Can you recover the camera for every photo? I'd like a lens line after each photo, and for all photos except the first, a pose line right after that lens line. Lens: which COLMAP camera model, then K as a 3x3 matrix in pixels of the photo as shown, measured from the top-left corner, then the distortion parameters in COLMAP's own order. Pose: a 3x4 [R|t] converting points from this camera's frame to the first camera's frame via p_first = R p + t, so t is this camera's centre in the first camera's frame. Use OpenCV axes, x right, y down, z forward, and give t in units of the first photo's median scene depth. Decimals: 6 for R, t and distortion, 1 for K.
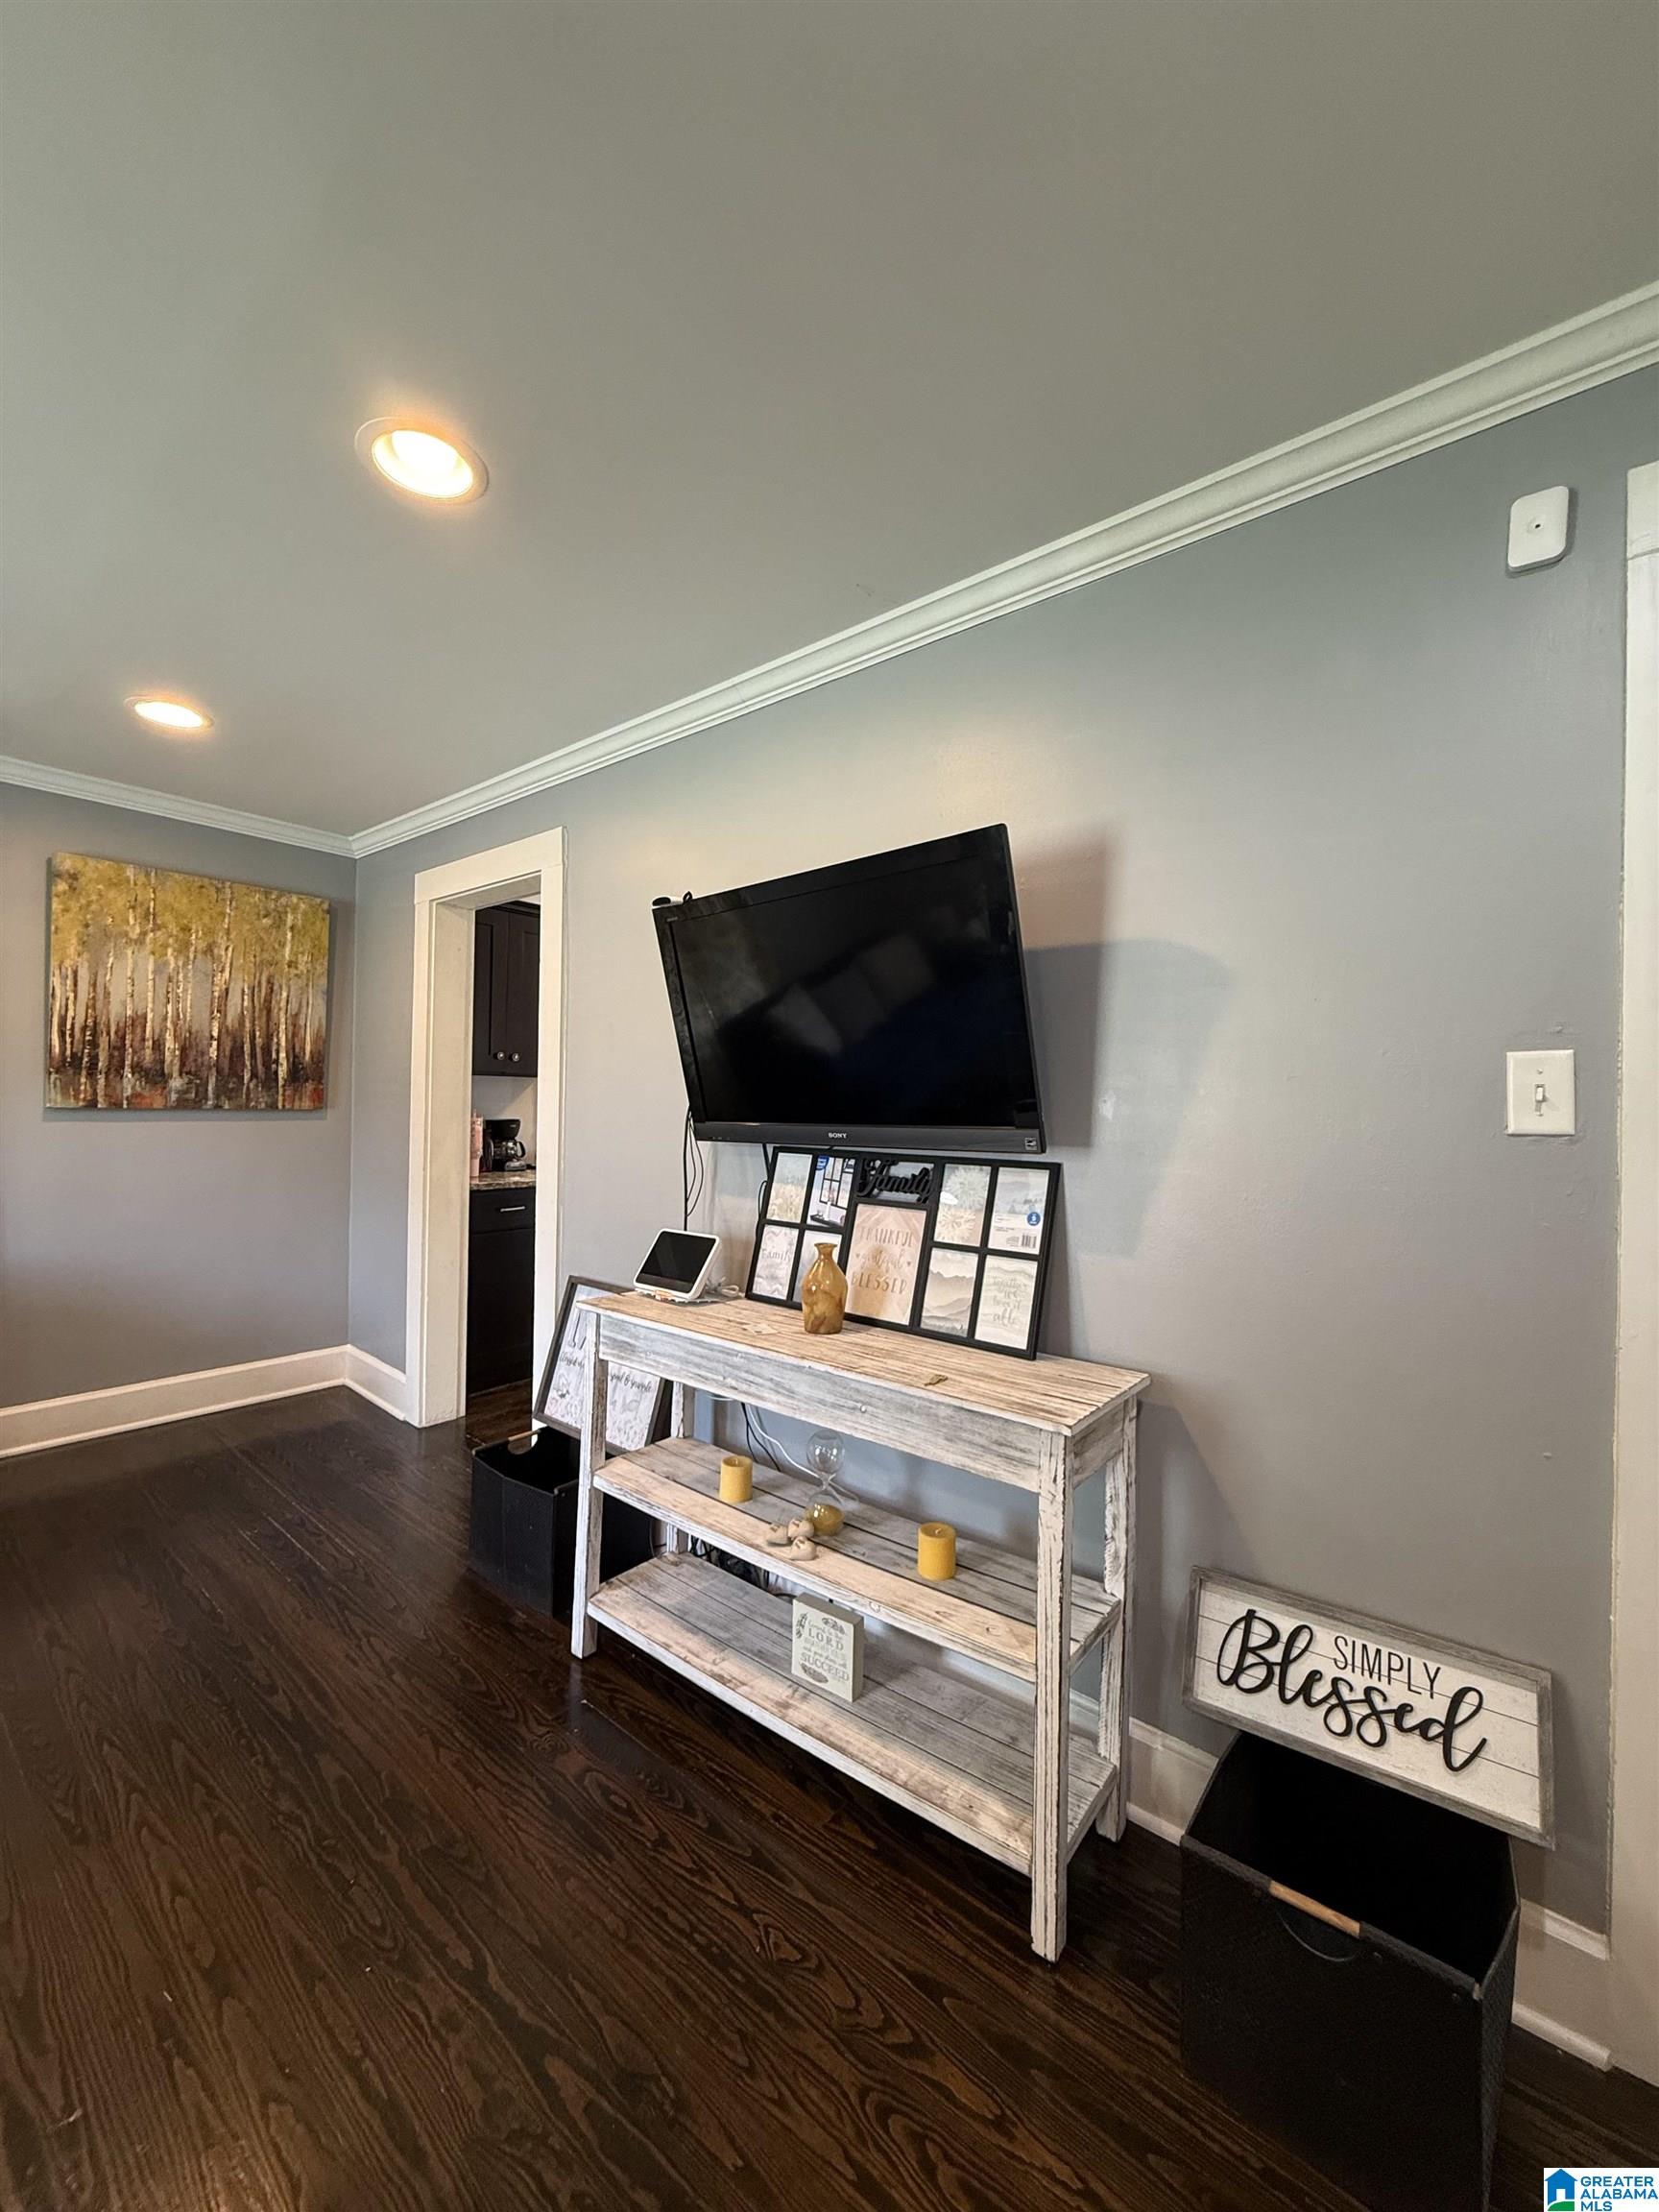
lens RADIAL K [[885.8, 0, 825.5], [0, 885.8, 1100.0], [0, 0, 1]] dist [-0.000585, -0.000123]
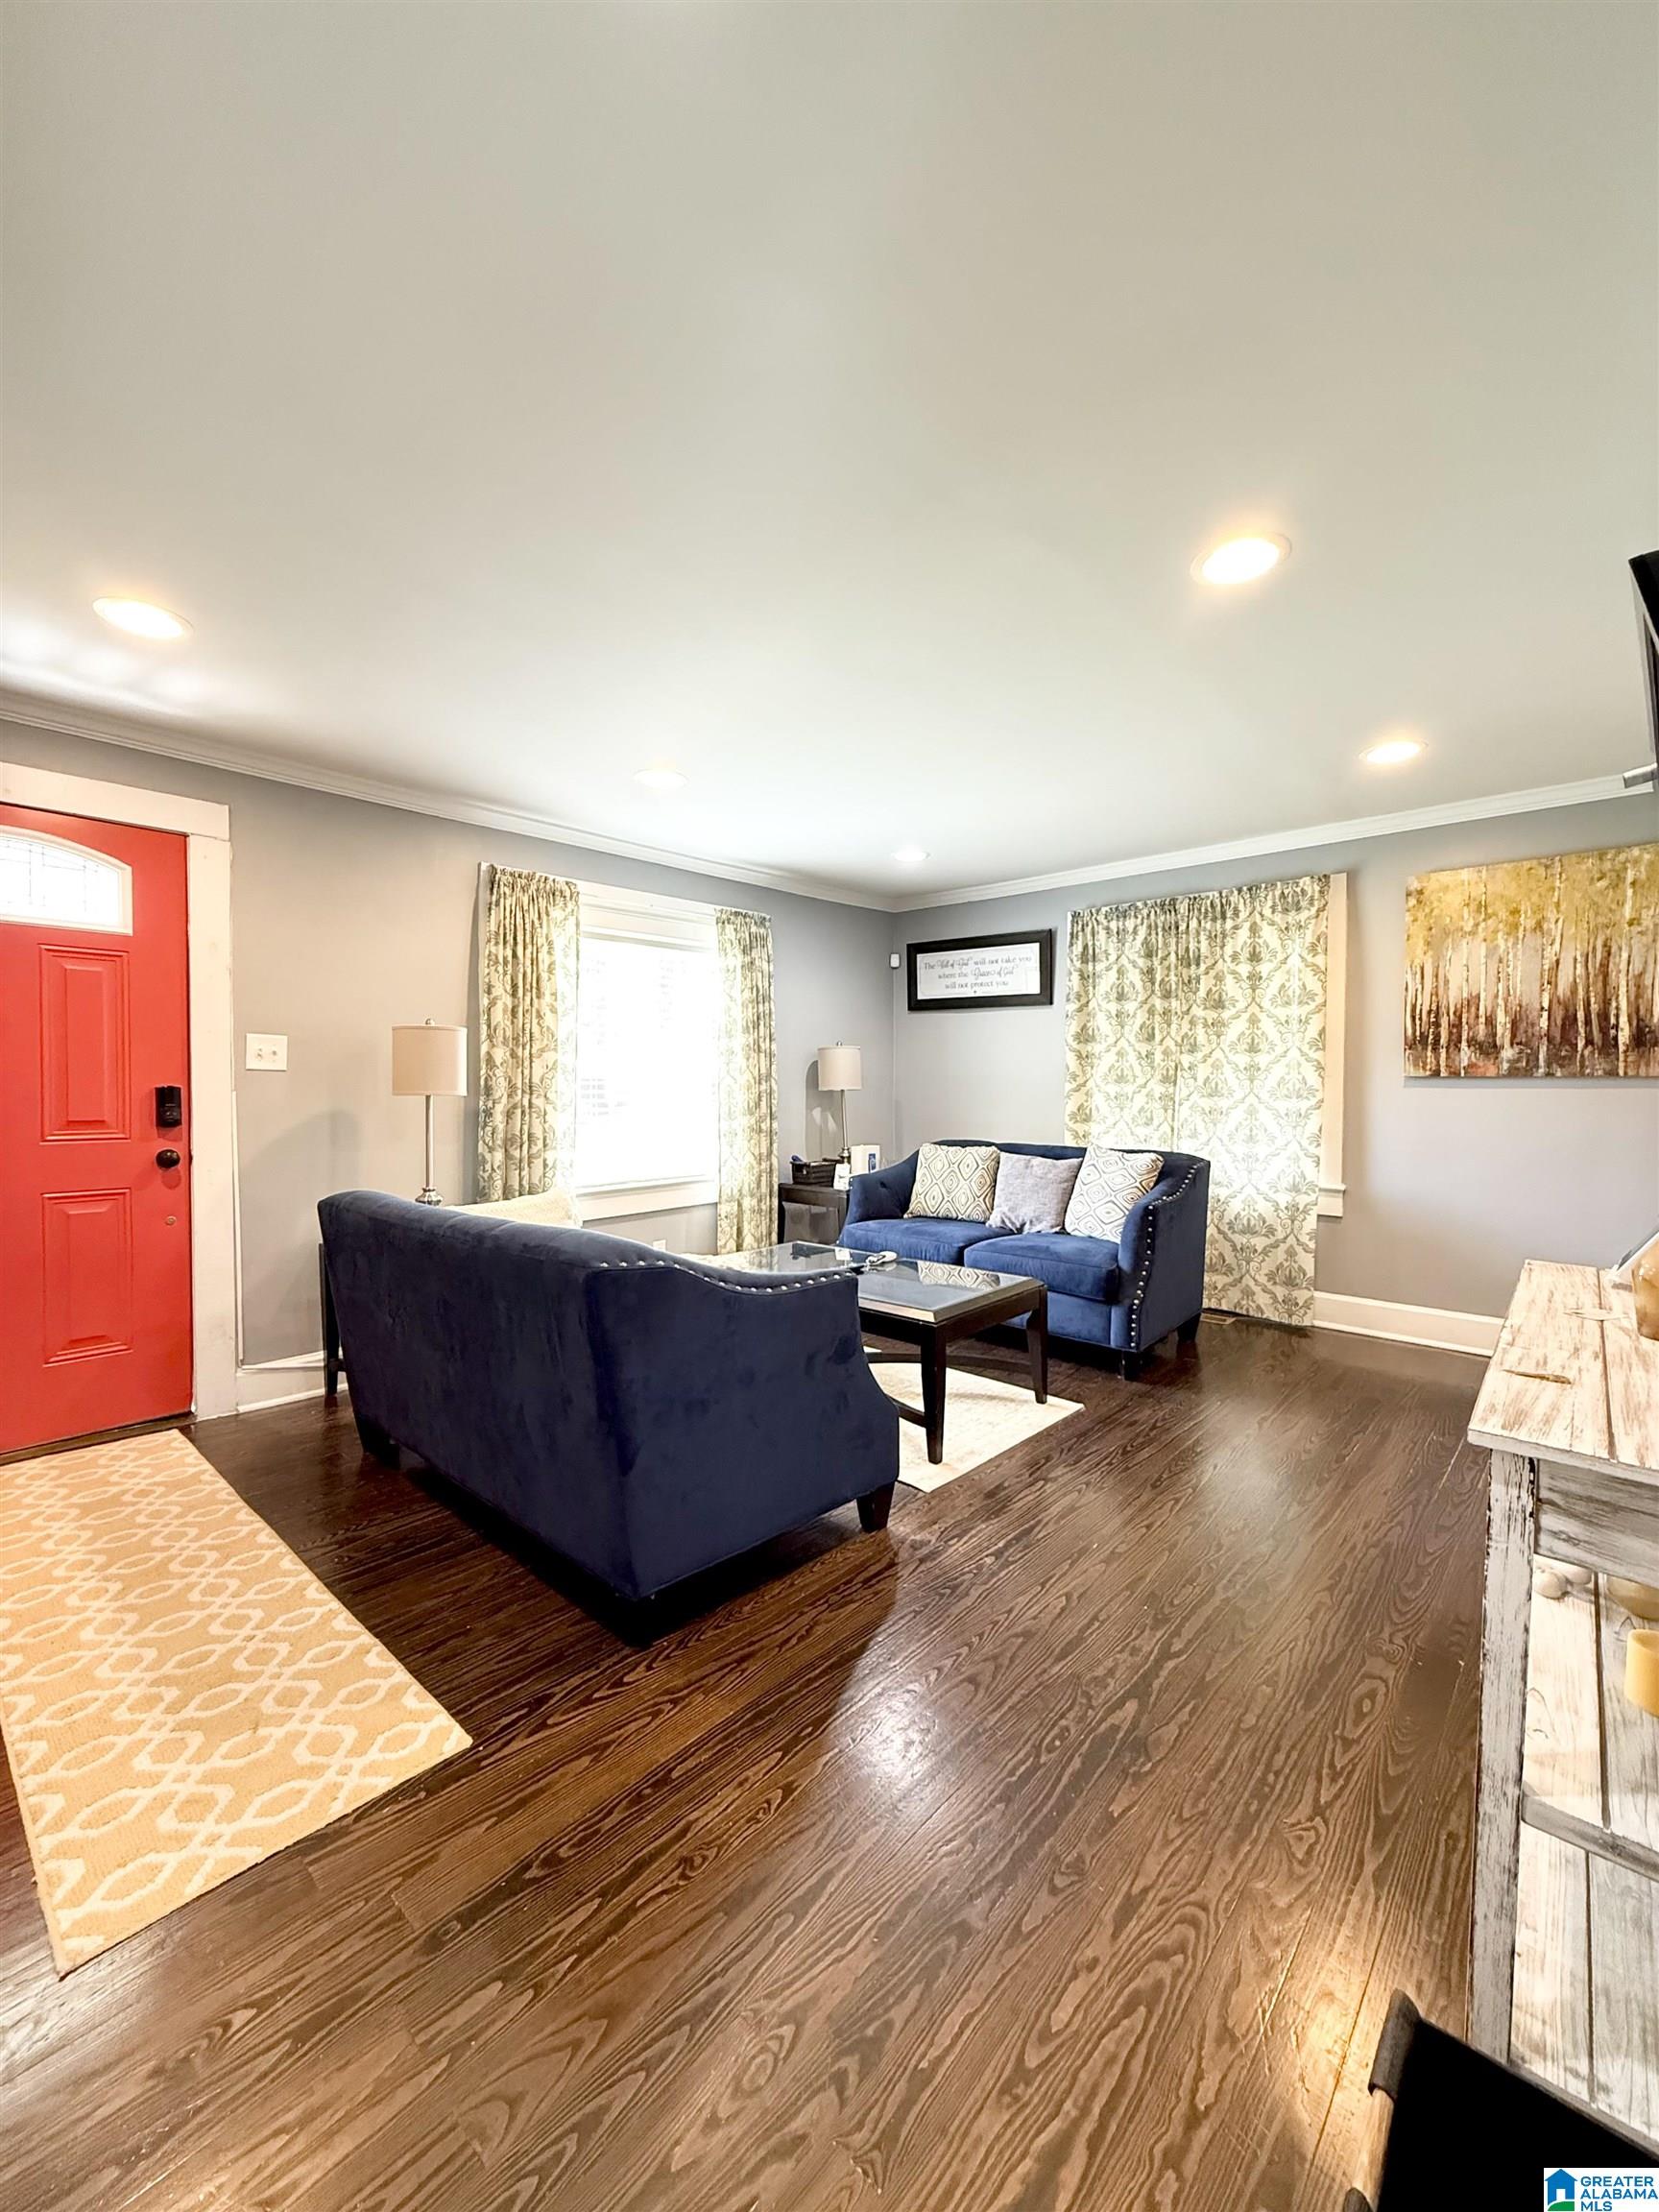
lens RADIAL K [[885.8, 0, 825.7], [0, 885.8, 1103.6], [0, 0, 1]] dist [-0.000585, -0.000123]
pose [[-0.052357, 0.002882, -0.998624, 0.423895], [-0.001802, 0.999994, 0.002981, 0.042766], [0.998627, 0.001956, -0.052352, 0.213214]]
